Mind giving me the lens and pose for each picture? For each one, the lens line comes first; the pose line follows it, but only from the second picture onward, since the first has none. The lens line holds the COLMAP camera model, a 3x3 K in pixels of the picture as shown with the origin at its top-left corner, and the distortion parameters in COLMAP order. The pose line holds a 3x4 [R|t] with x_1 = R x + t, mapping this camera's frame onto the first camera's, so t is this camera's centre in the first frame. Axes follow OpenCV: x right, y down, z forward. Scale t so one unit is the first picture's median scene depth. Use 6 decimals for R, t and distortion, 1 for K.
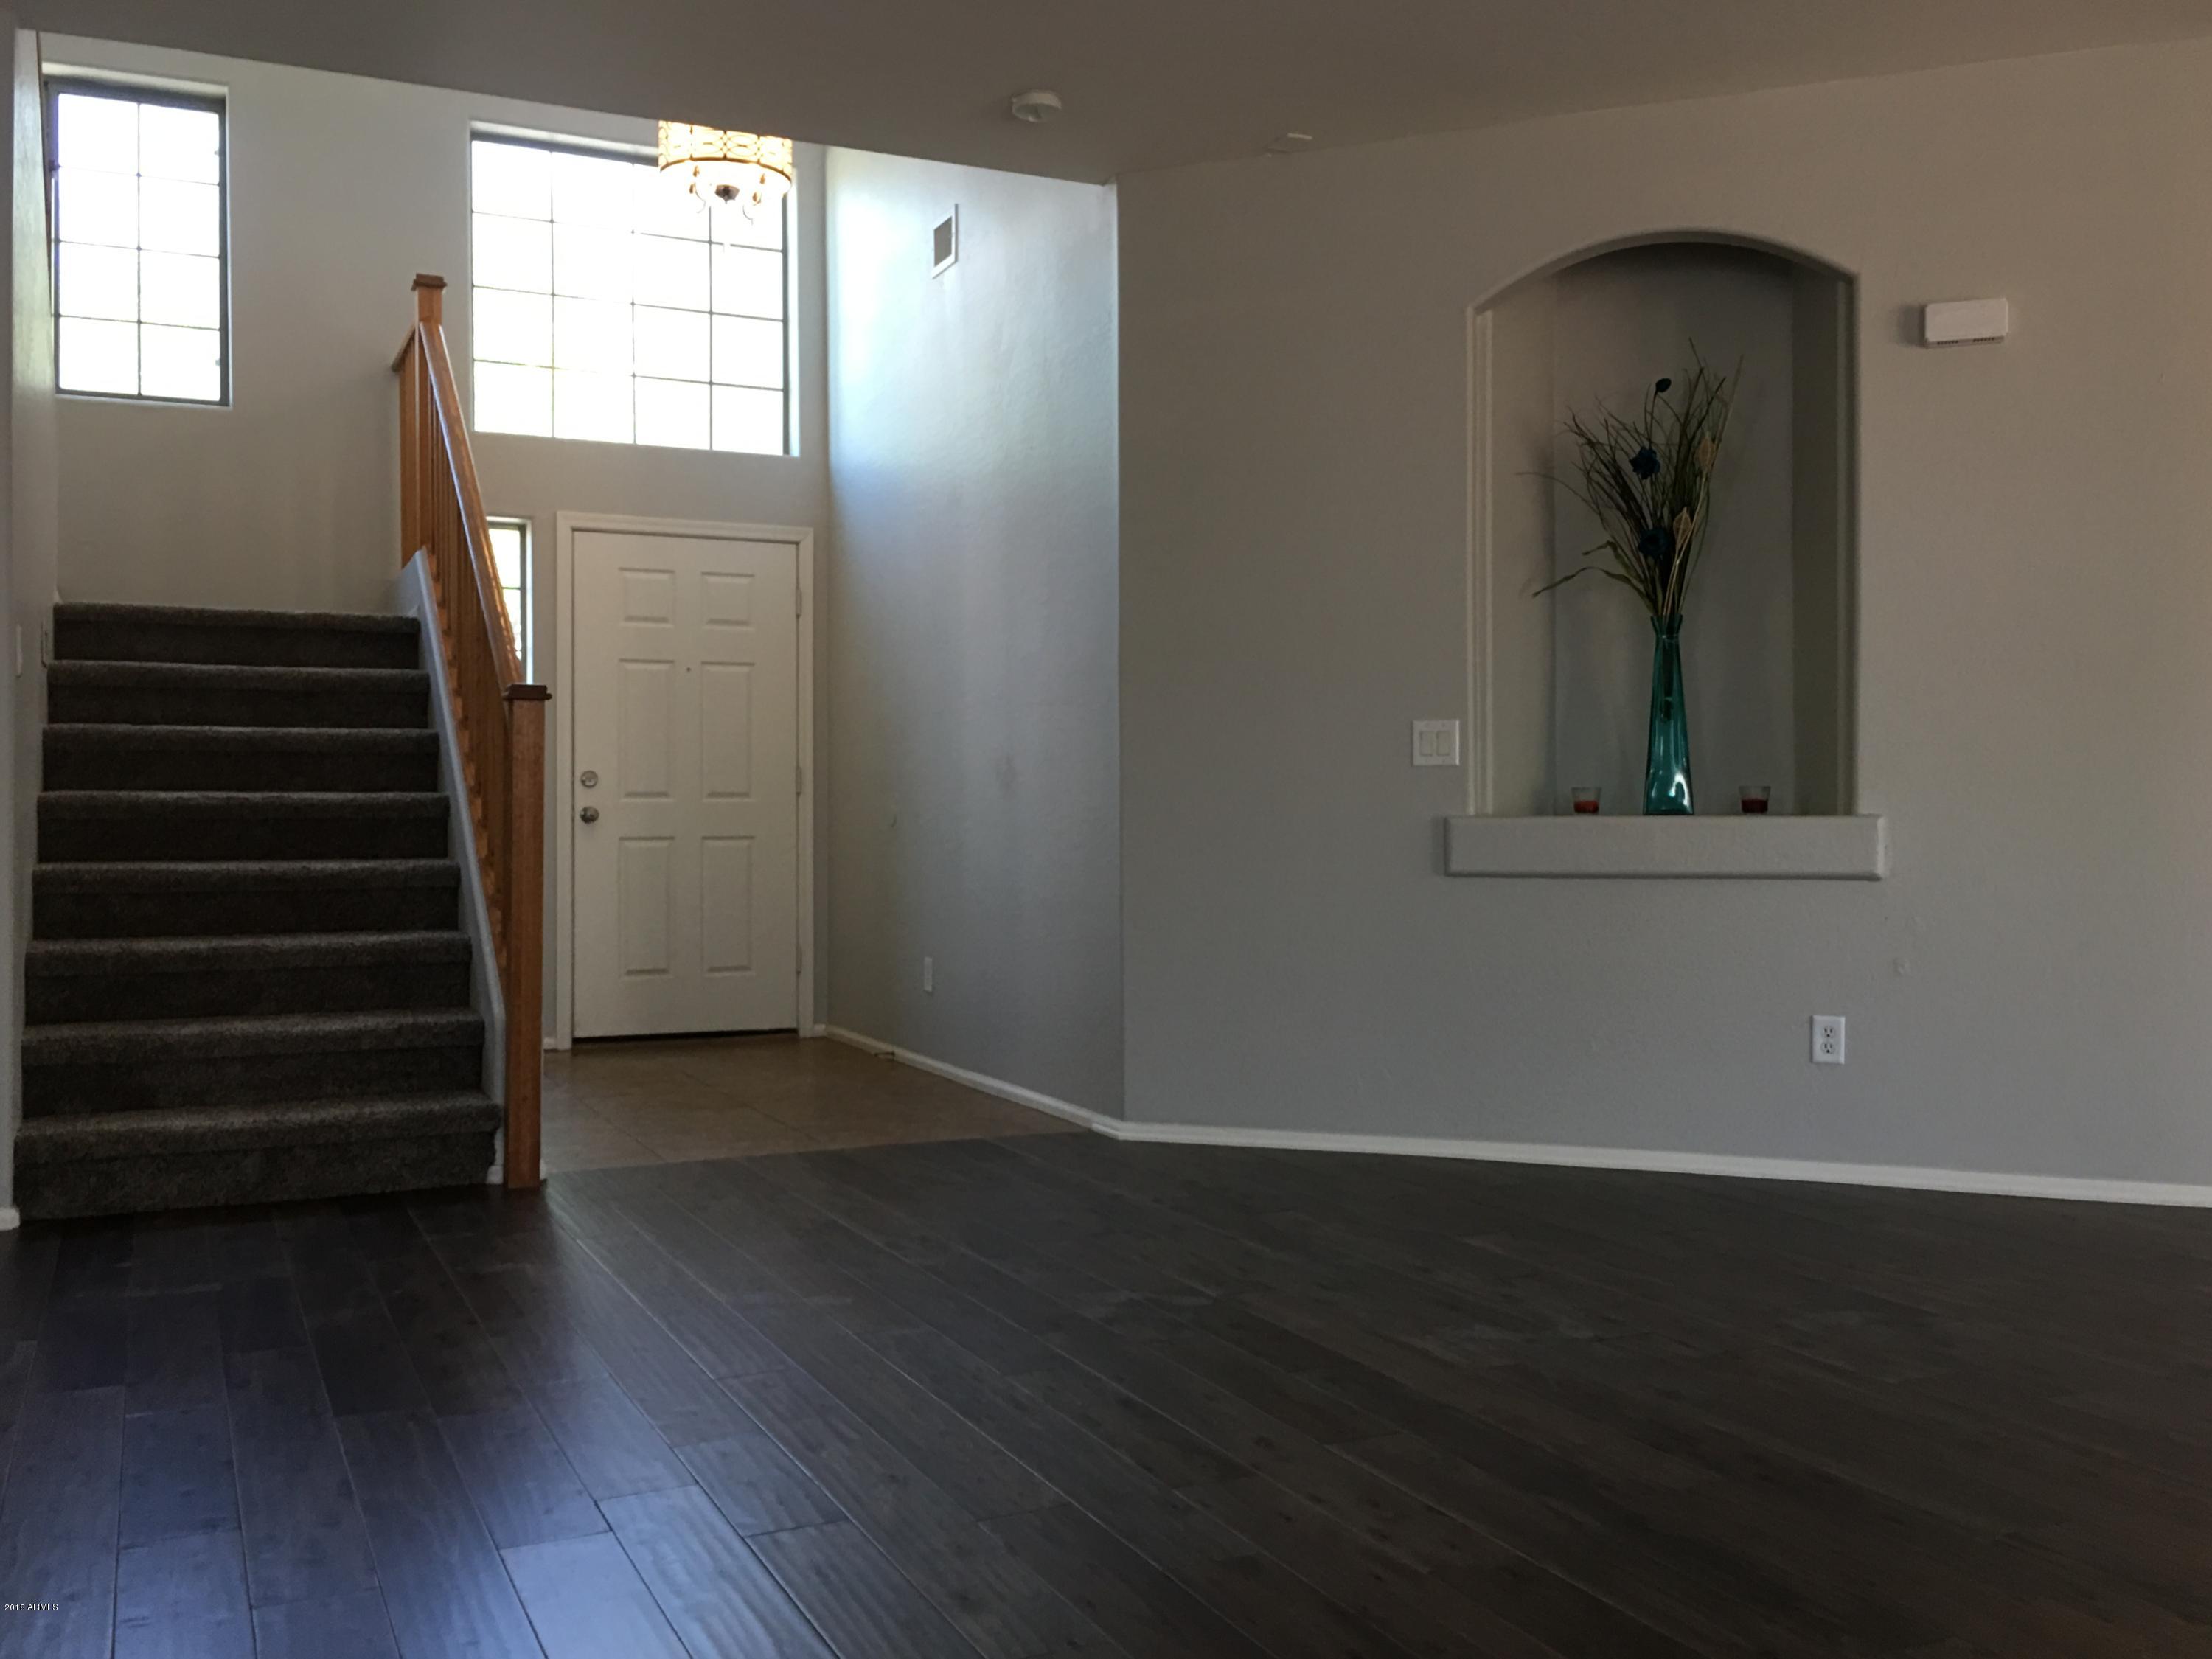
lens RADIAL K [[2004.1, 0, 1098.6], [0, 2004.1, 805.2], [0, 0, 1]] dist [0.050751, -0.003149]
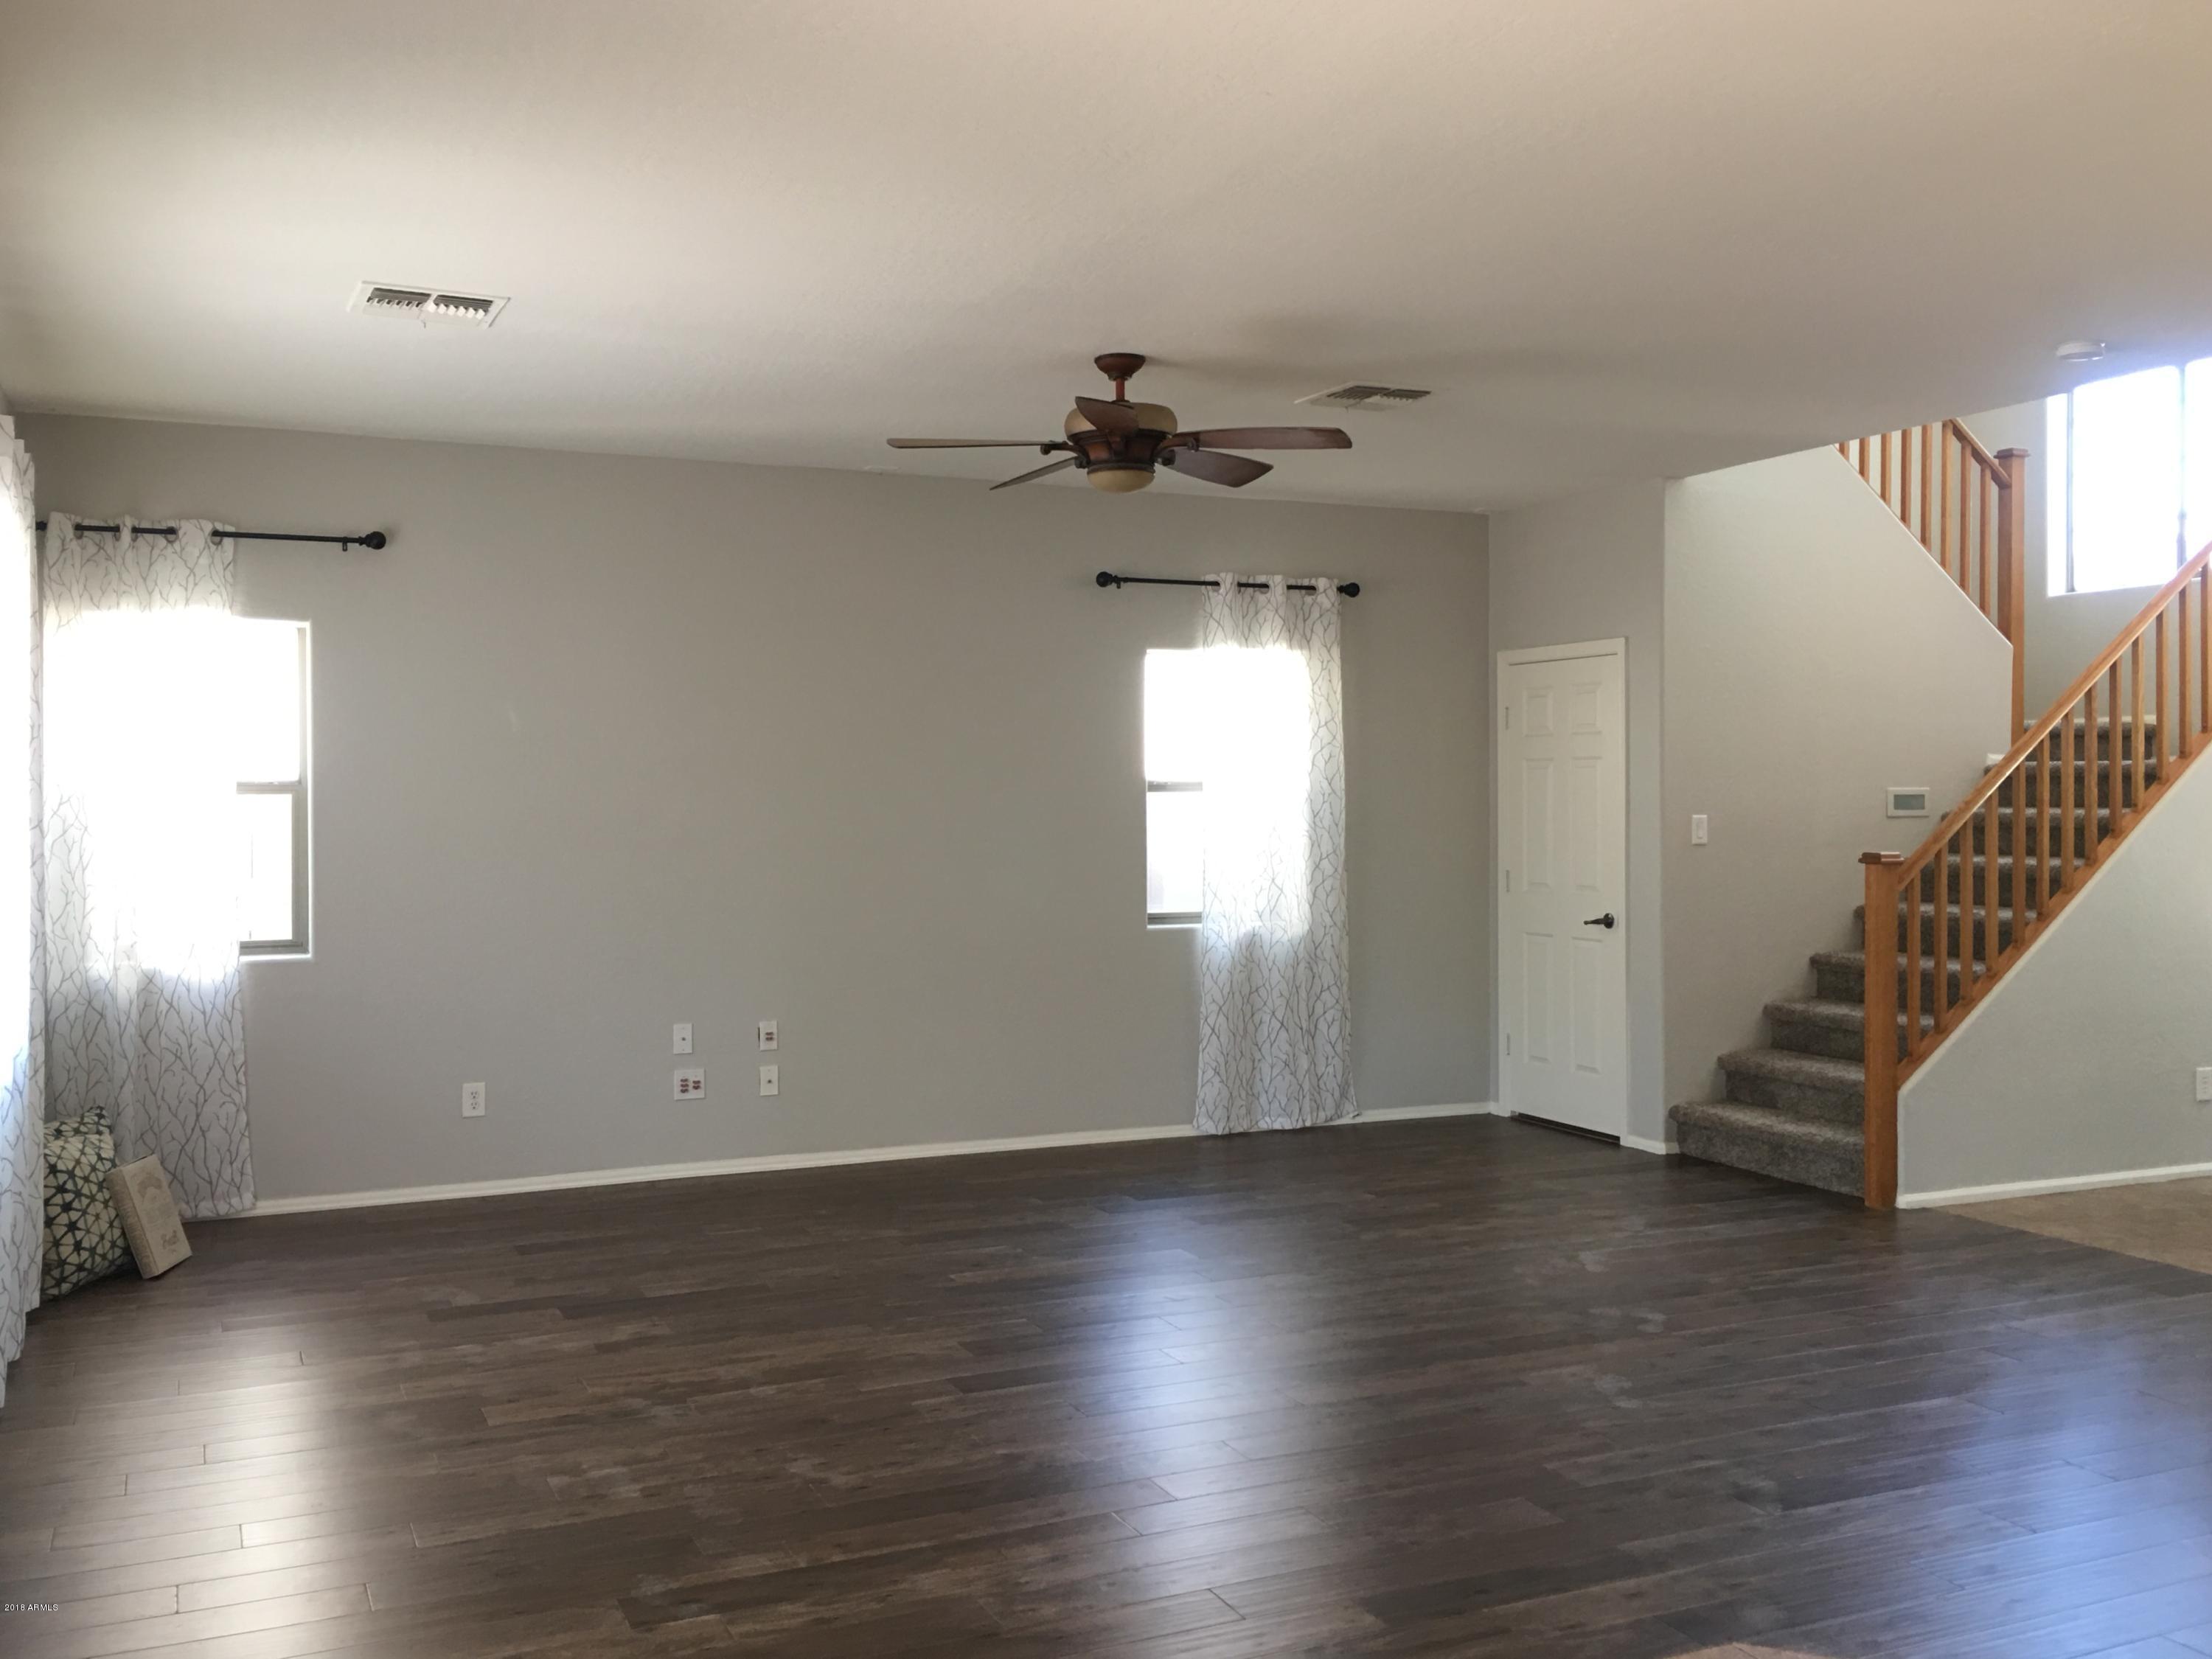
lens RADIAL K [[2004.1, 0, 1098.6], [0, 2004.1, 805.2], [0, 0, 1]] dist [0.050751, -0.003149]
pose [[0.001689, 0.009518, -0.999953, 1.590688], [0.010120, 0.999903, 0.009535, -0.157240], [0.999947, -0.010136, 0.001593, 0.645666]]
